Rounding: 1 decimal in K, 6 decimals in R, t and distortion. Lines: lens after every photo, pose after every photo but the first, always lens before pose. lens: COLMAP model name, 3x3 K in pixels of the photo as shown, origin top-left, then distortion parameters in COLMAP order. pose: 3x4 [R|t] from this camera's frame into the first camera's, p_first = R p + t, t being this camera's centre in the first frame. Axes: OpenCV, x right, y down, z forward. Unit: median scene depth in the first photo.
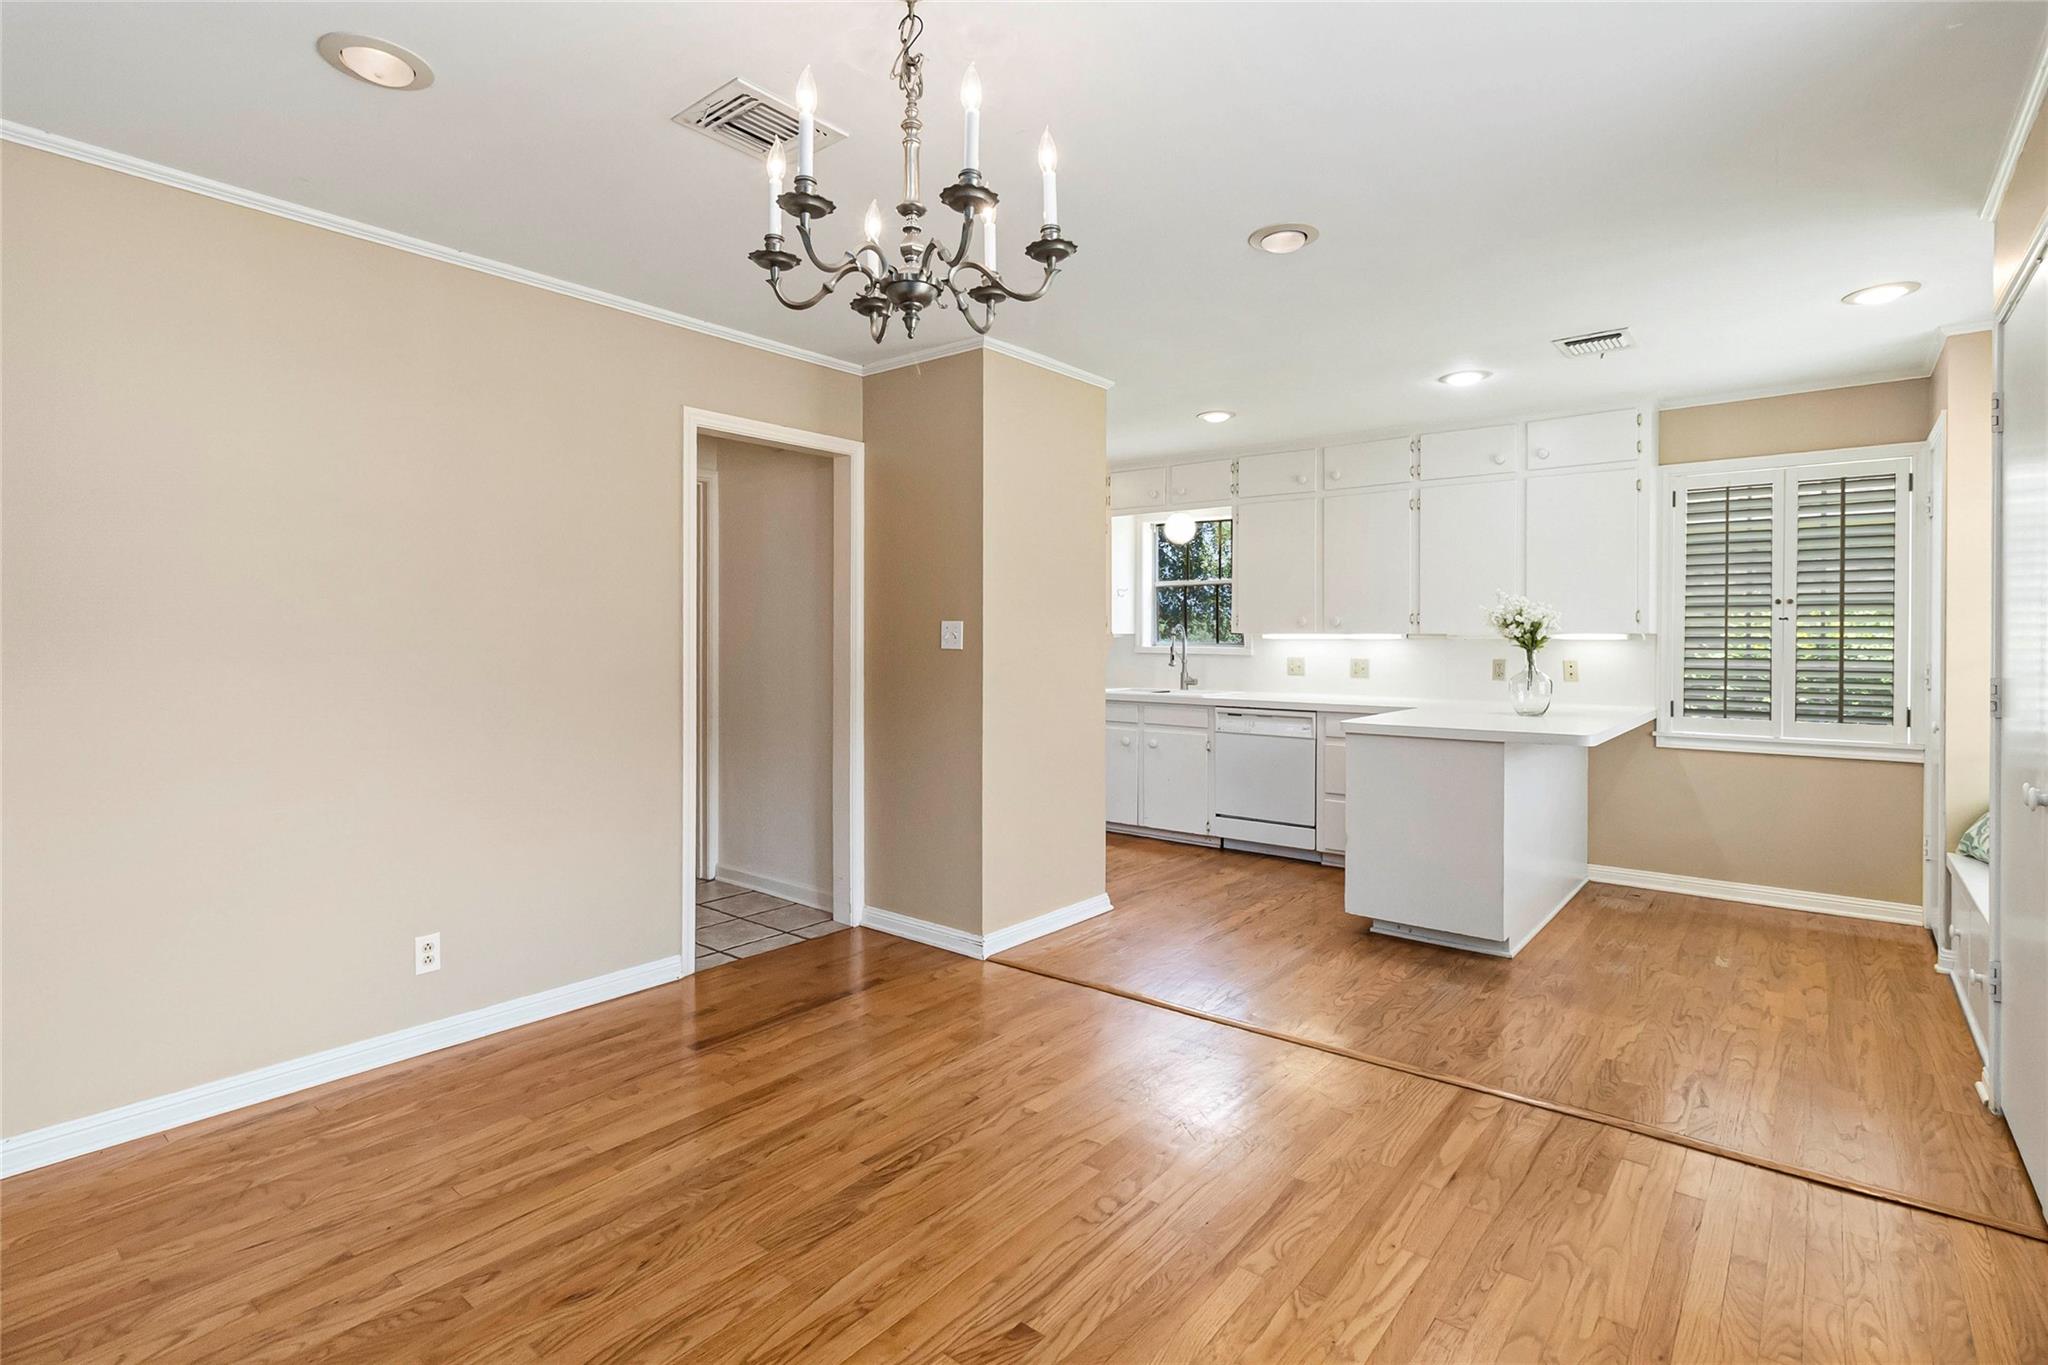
lens RADIAL K [[961.0, 0, 1027.8], [0, 961.0, 664.1], [0, 0, 1]] dist [-0.003398, 0.001053]
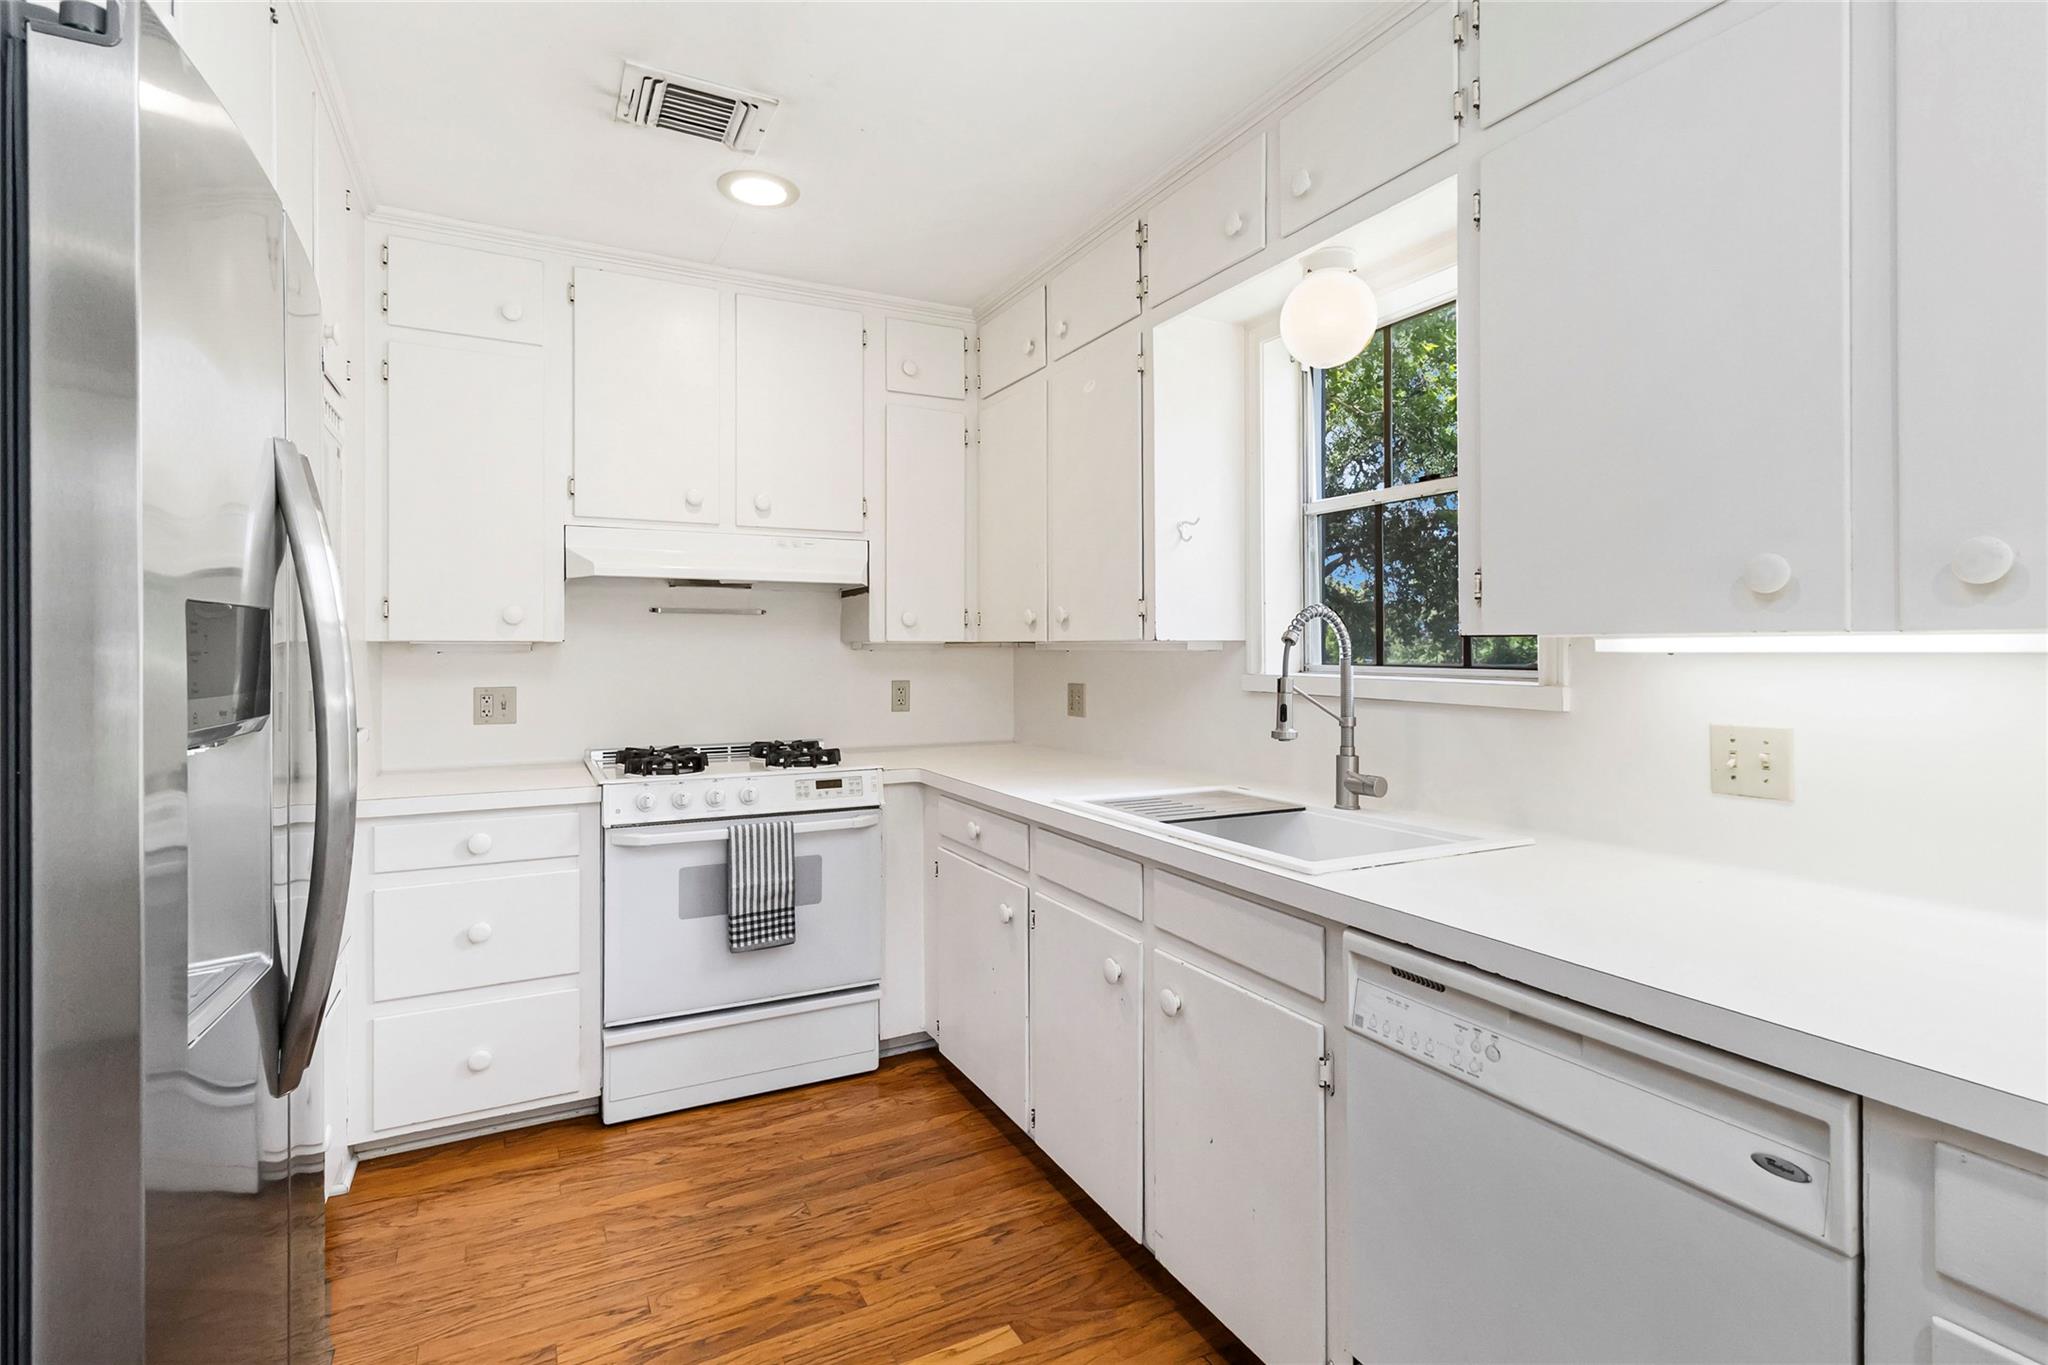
lens RADIAL K [[961.0, 0, 1012.7], [0, 961.0, 664.9], [0, 0, 1]] dist [-0.003398, 0.001053]
pose [[0.911850, -0.000868, -0.410523, 0.204563], [-0.003174, 0.999953, -0.009165, -0.020051], [0.410511, 0.009660, 0.911804, 0.684642]]
